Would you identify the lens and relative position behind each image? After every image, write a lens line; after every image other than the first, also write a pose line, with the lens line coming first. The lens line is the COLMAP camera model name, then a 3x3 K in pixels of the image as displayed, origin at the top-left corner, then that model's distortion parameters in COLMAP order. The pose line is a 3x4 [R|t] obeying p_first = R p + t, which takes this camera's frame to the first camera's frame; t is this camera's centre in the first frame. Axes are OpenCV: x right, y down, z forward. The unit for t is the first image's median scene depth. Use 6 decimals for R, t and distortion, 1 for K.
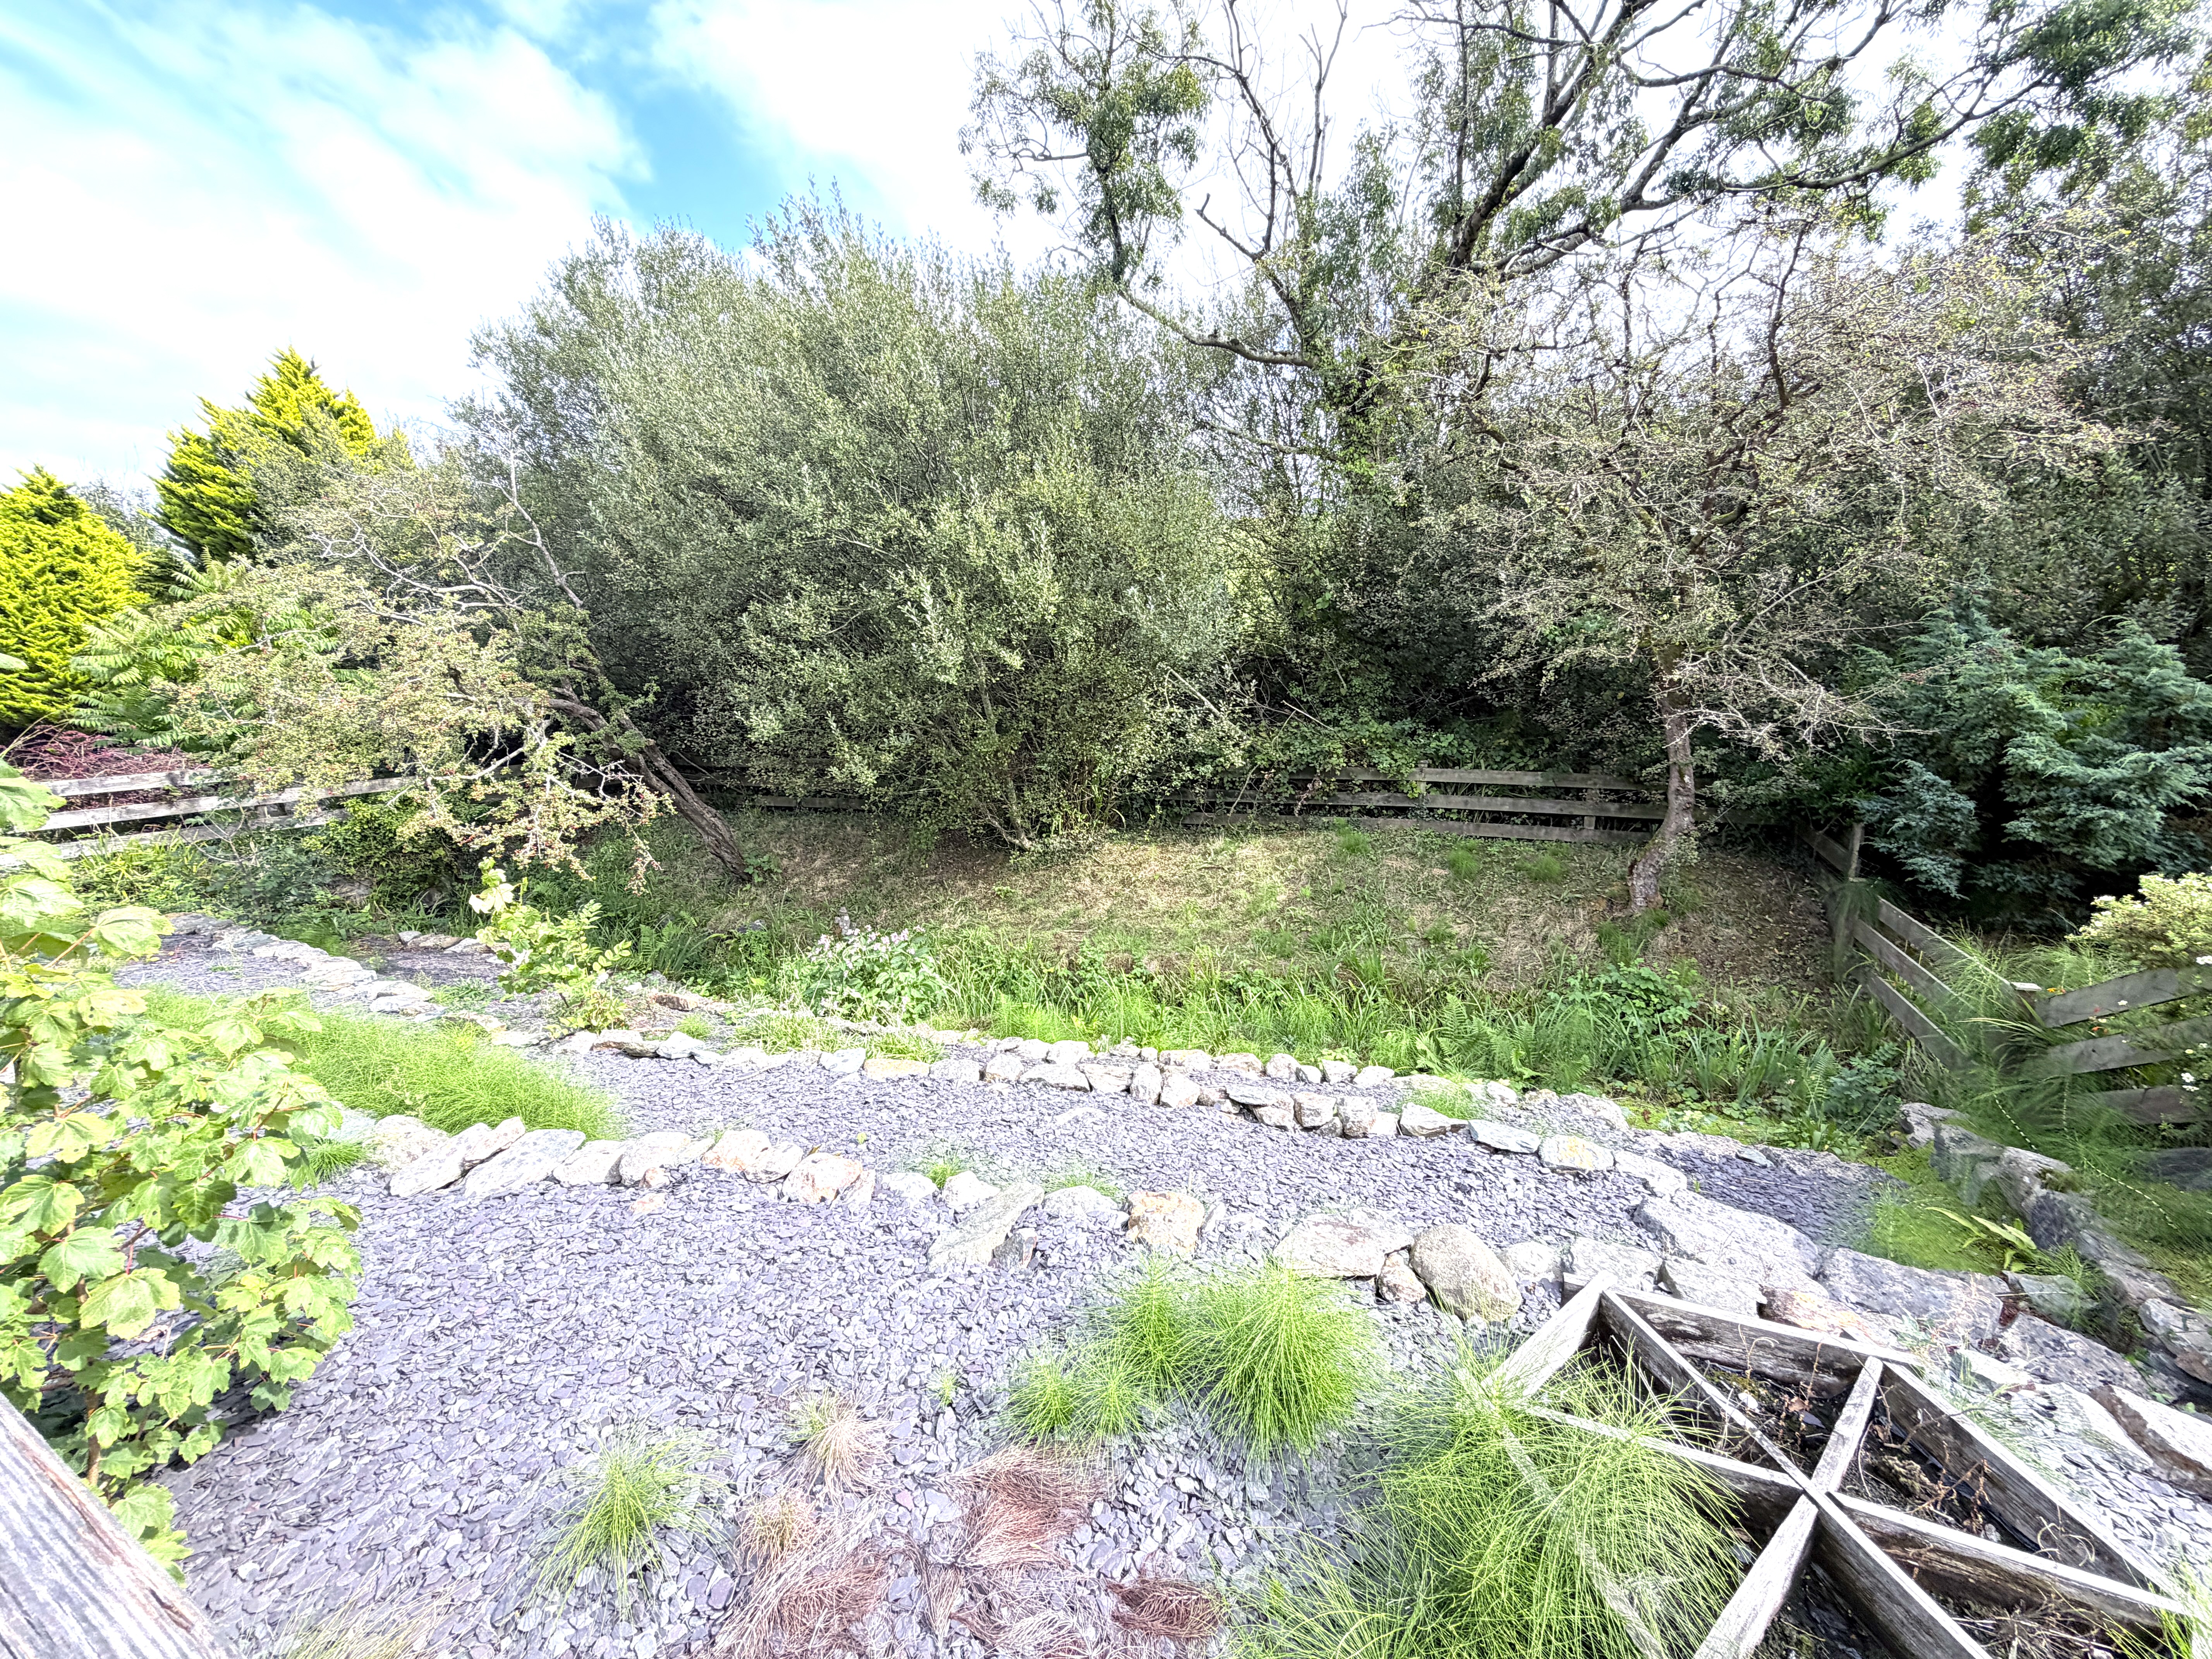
lens RADIAL K [[878.0, 0, 1090.6], [0, 878.0, 839.4], [0, 0, 1]] dist [-0.002380, 0.000685]
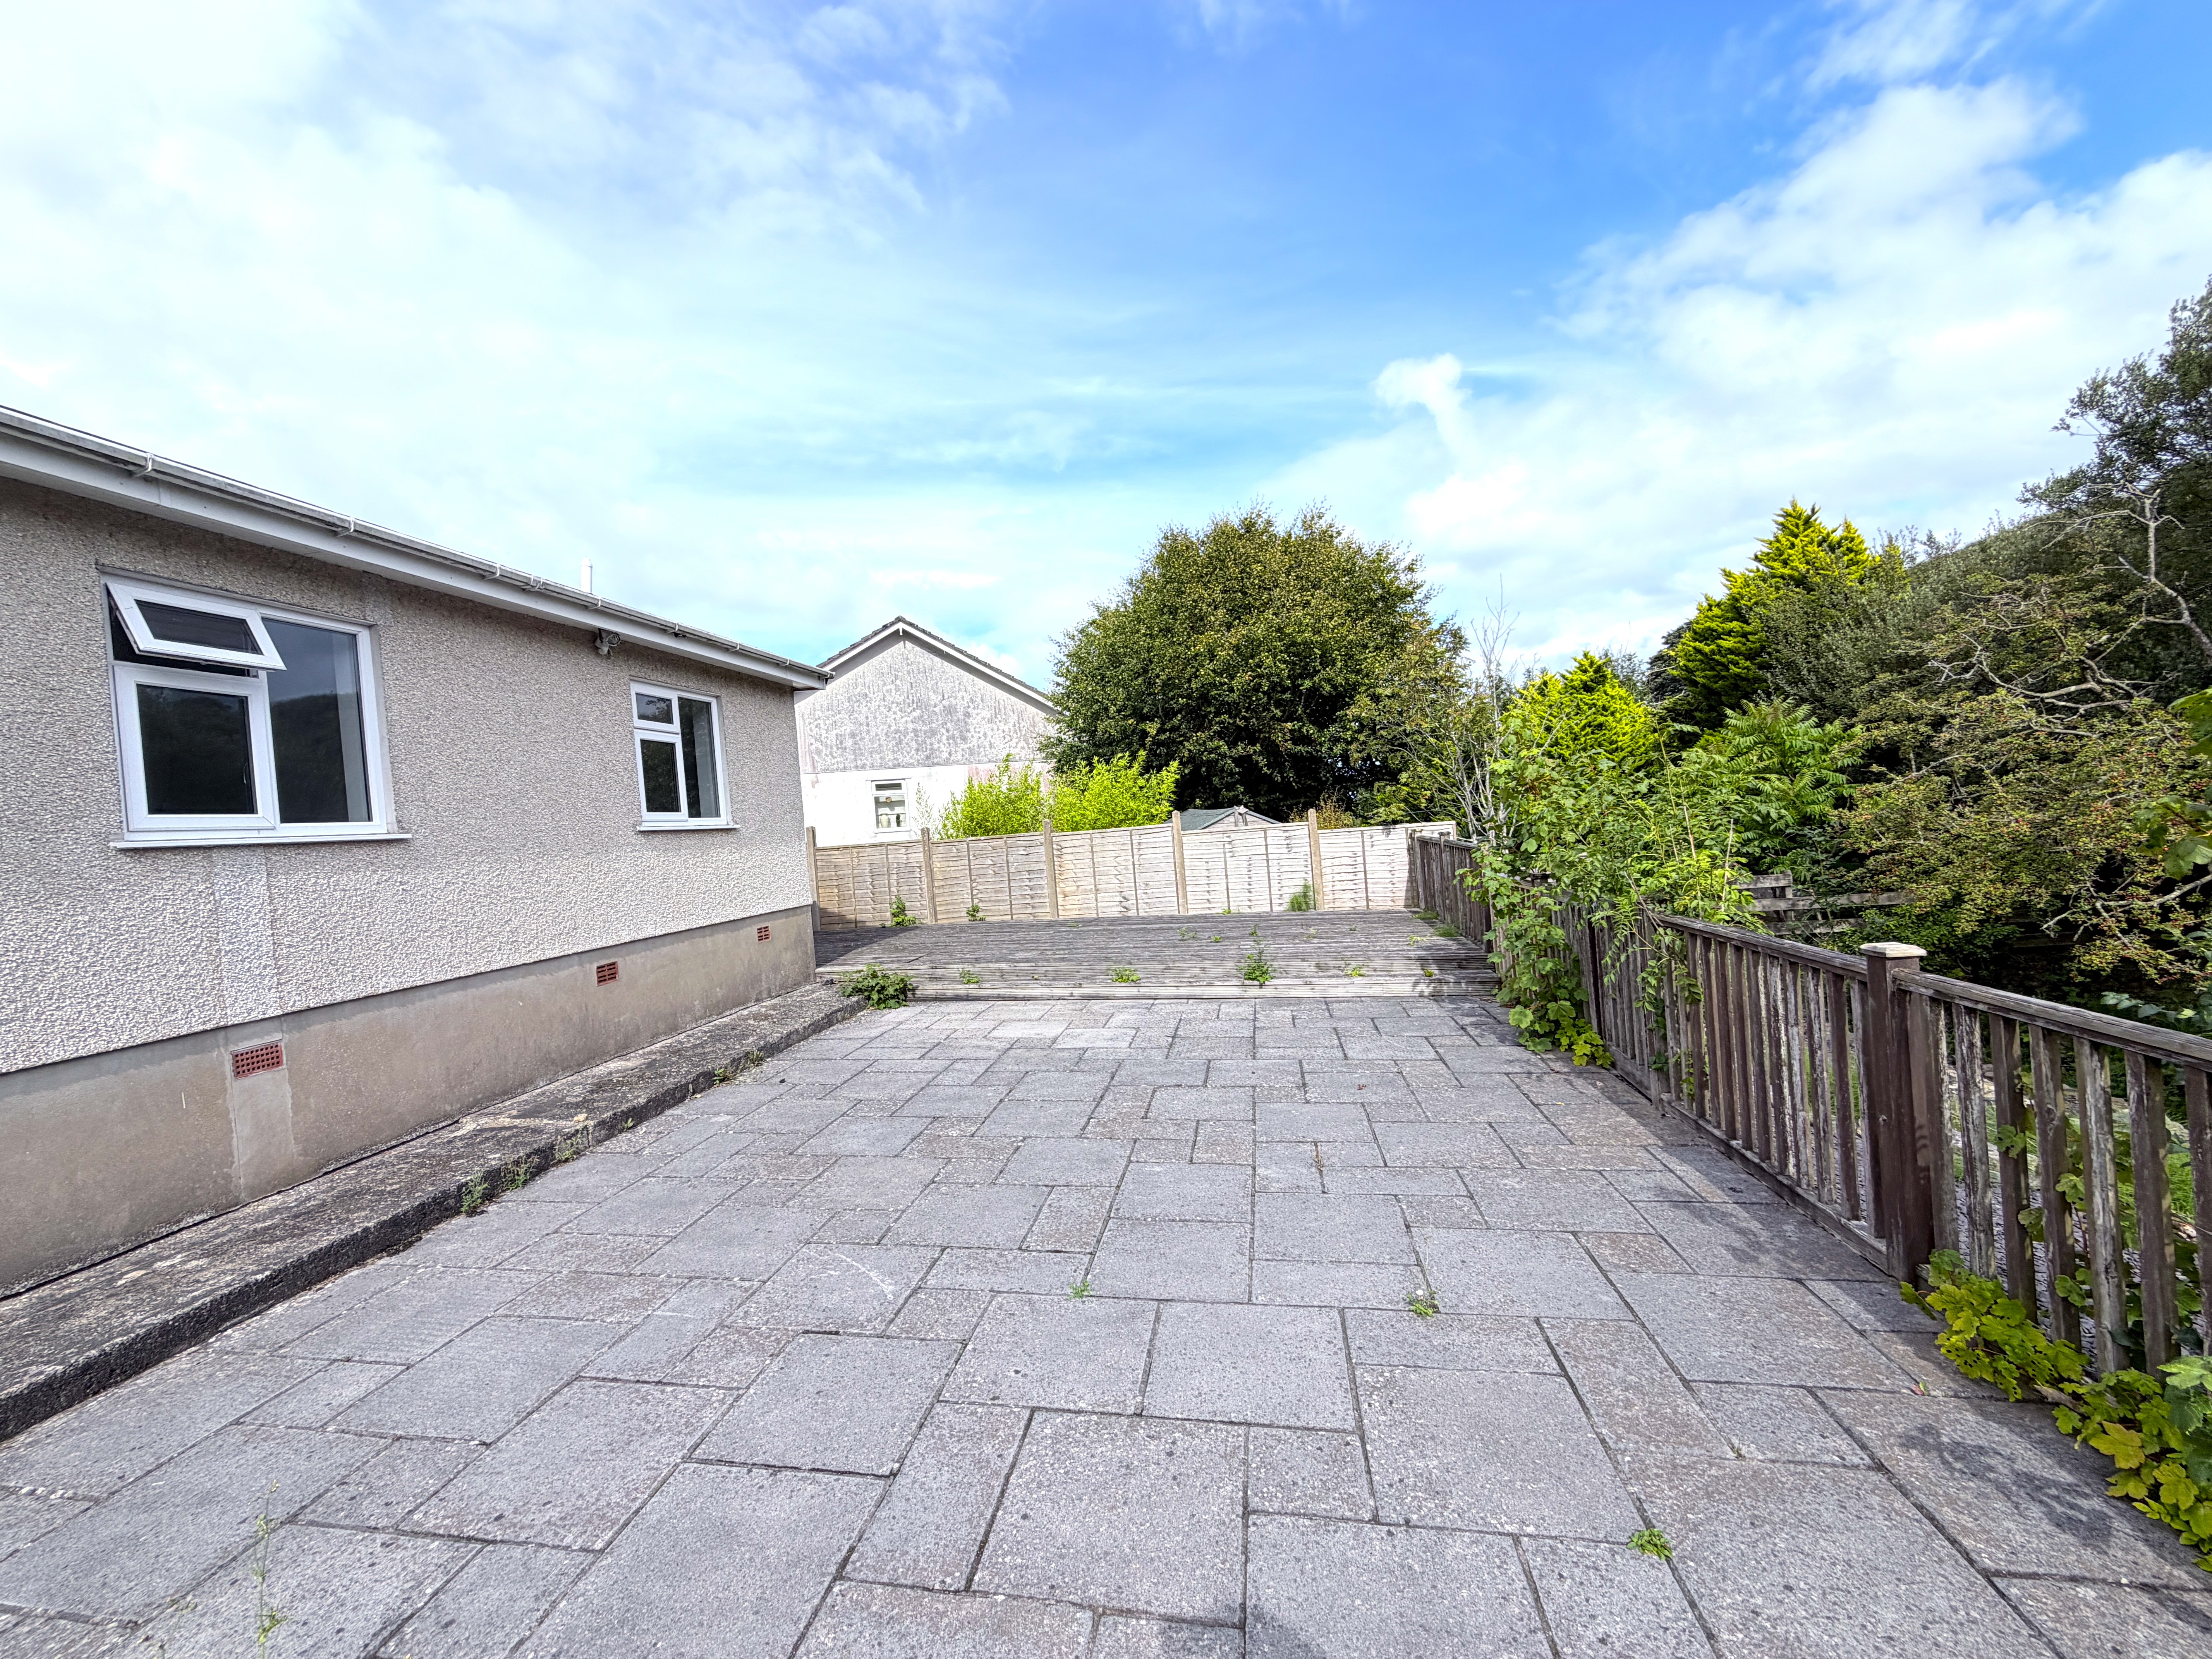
lens RADIAL K [[878.0, 0, 1092.5], [0, 878.0, 836.5], [0, 0, 1]] dist [-0.002380, 0.000685]
pose [[0.271373, 0.000981, -0.962474, -0.083732], [-0.121026, 0.992097, -0.033112, 0.008202], [0.954835, 0.125470, 0.269347, -0.114645]]
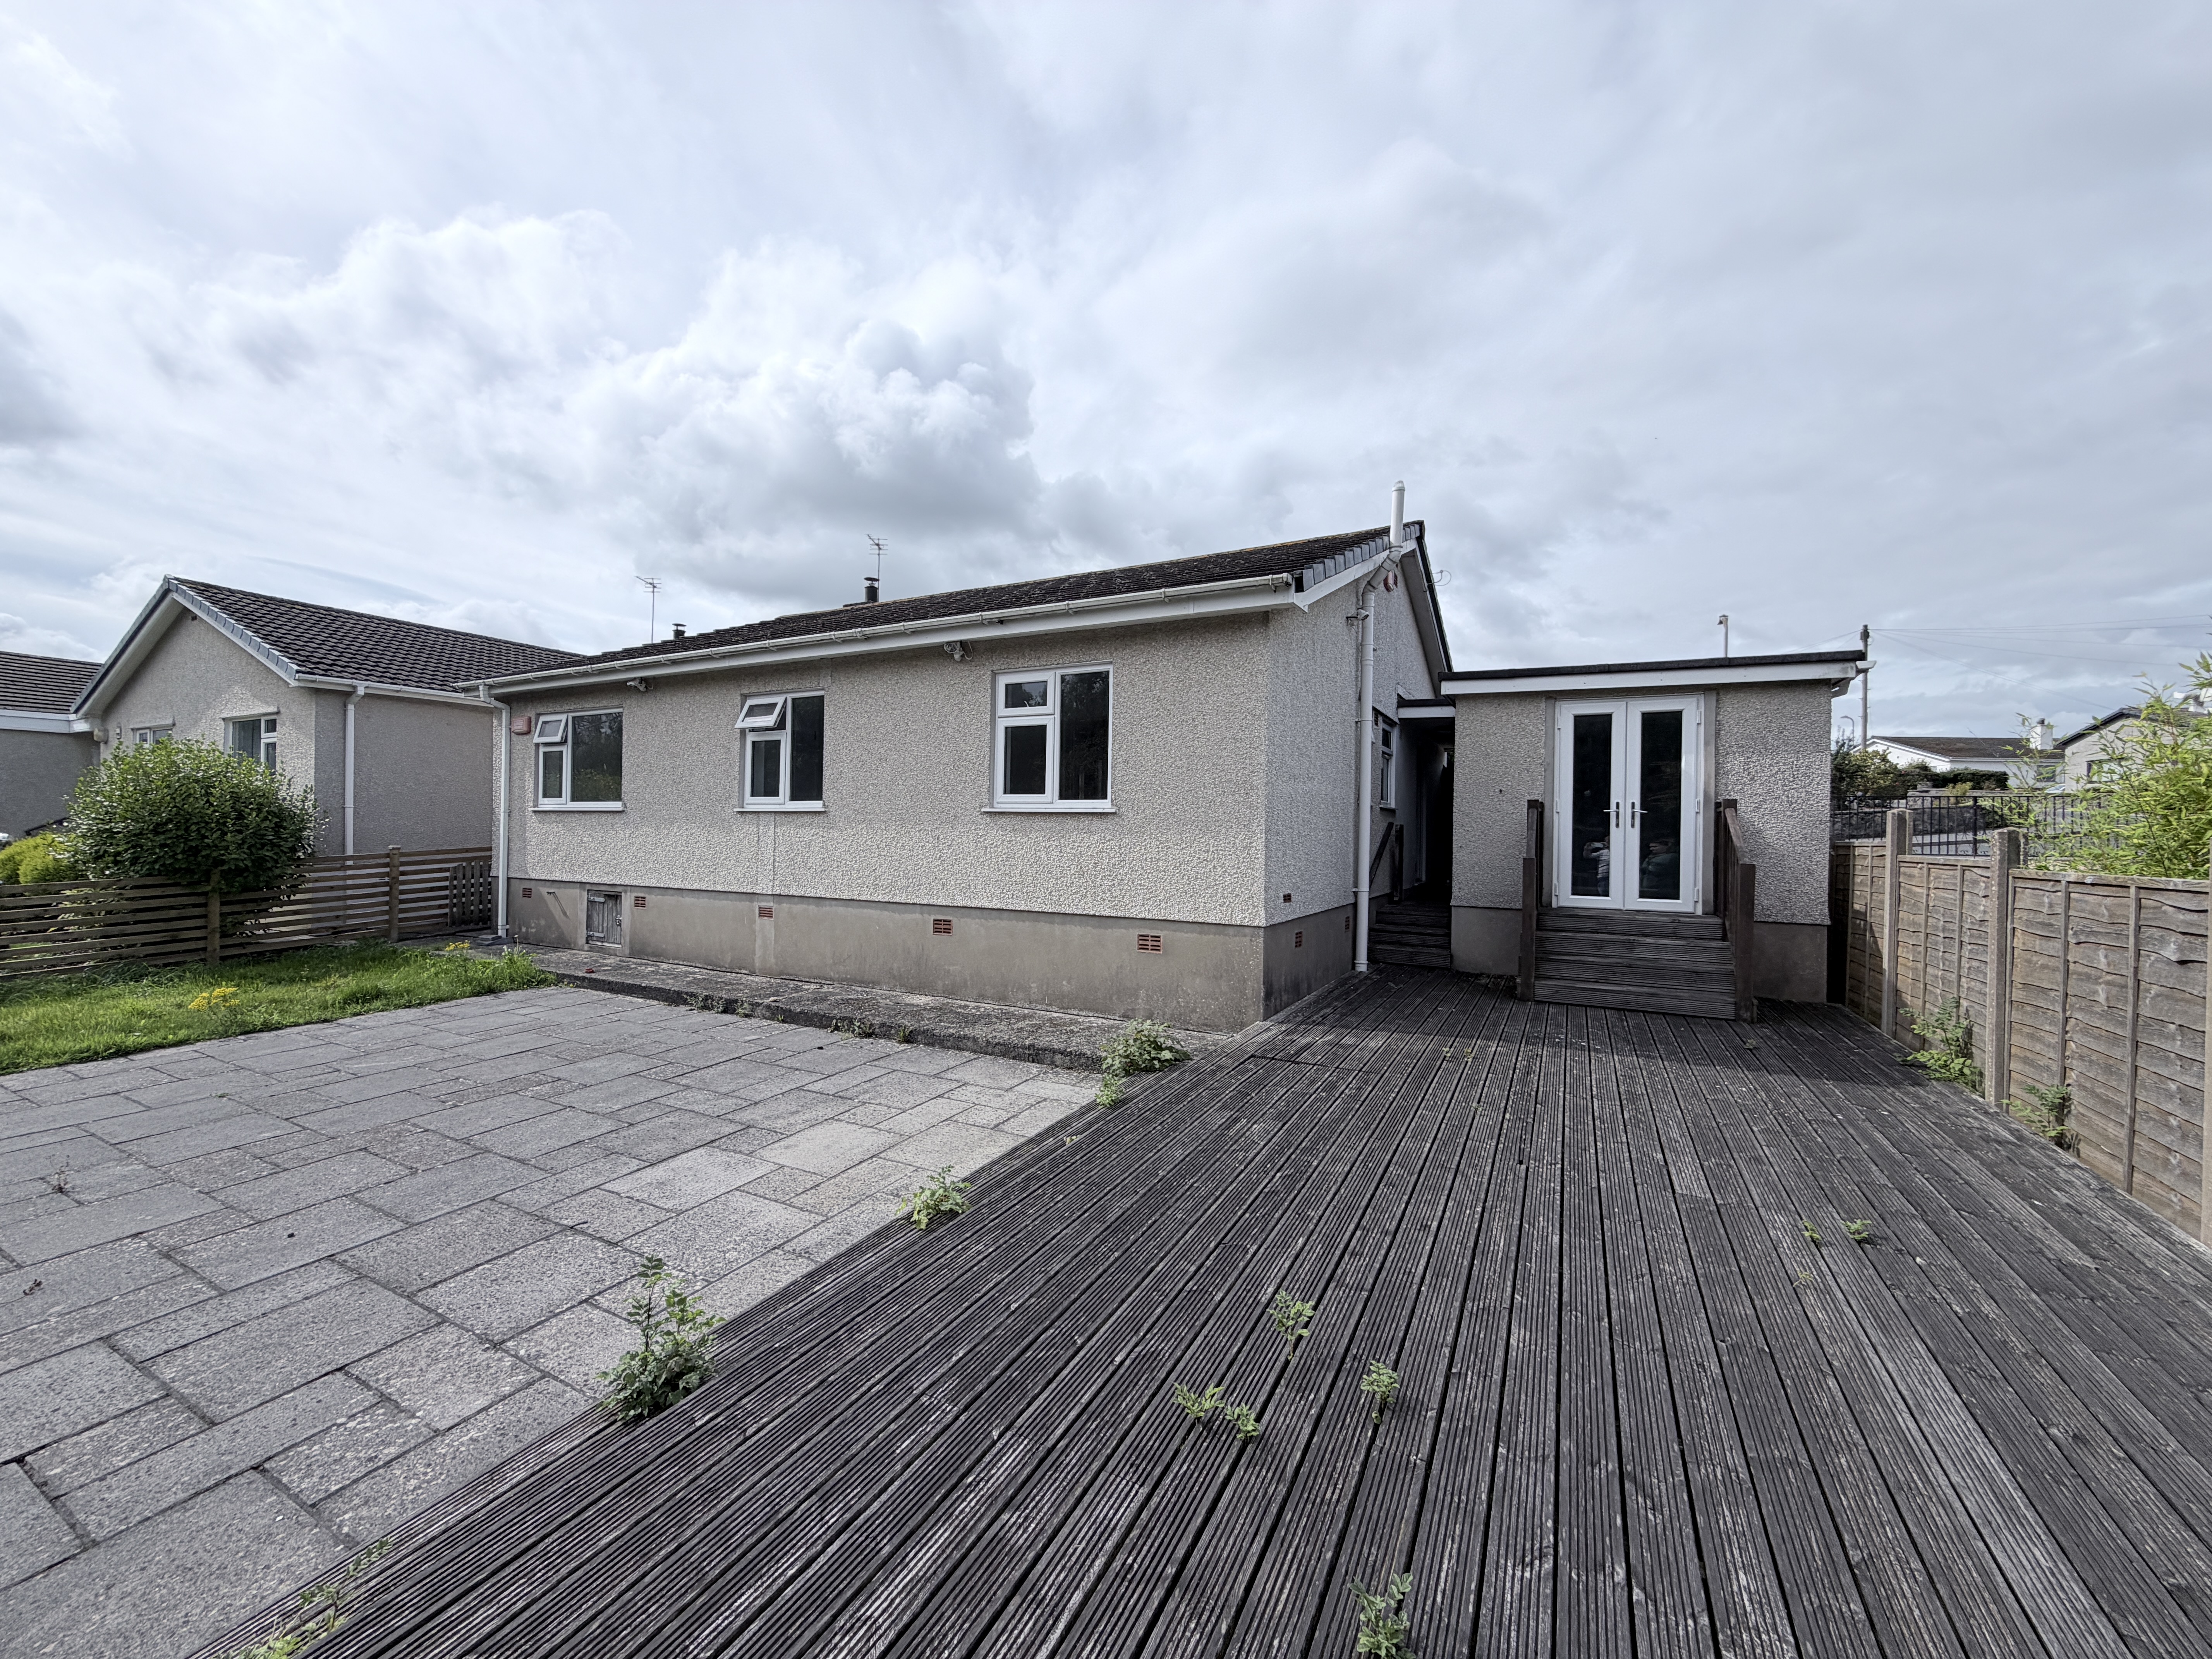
lens RADIAL K [[878.0, 0, 1099.4], [0, 878.0, 828.2], [0, 0, 1]] dist [-0.002380, 0.000685]
pose [[-0.999582, -0.006800, 0.028091, -0.764685], [-0.001057, 0.979885, 0.199561, -0.086950], [-0.028883, 0.199448, -0.979483, 0.347338]]
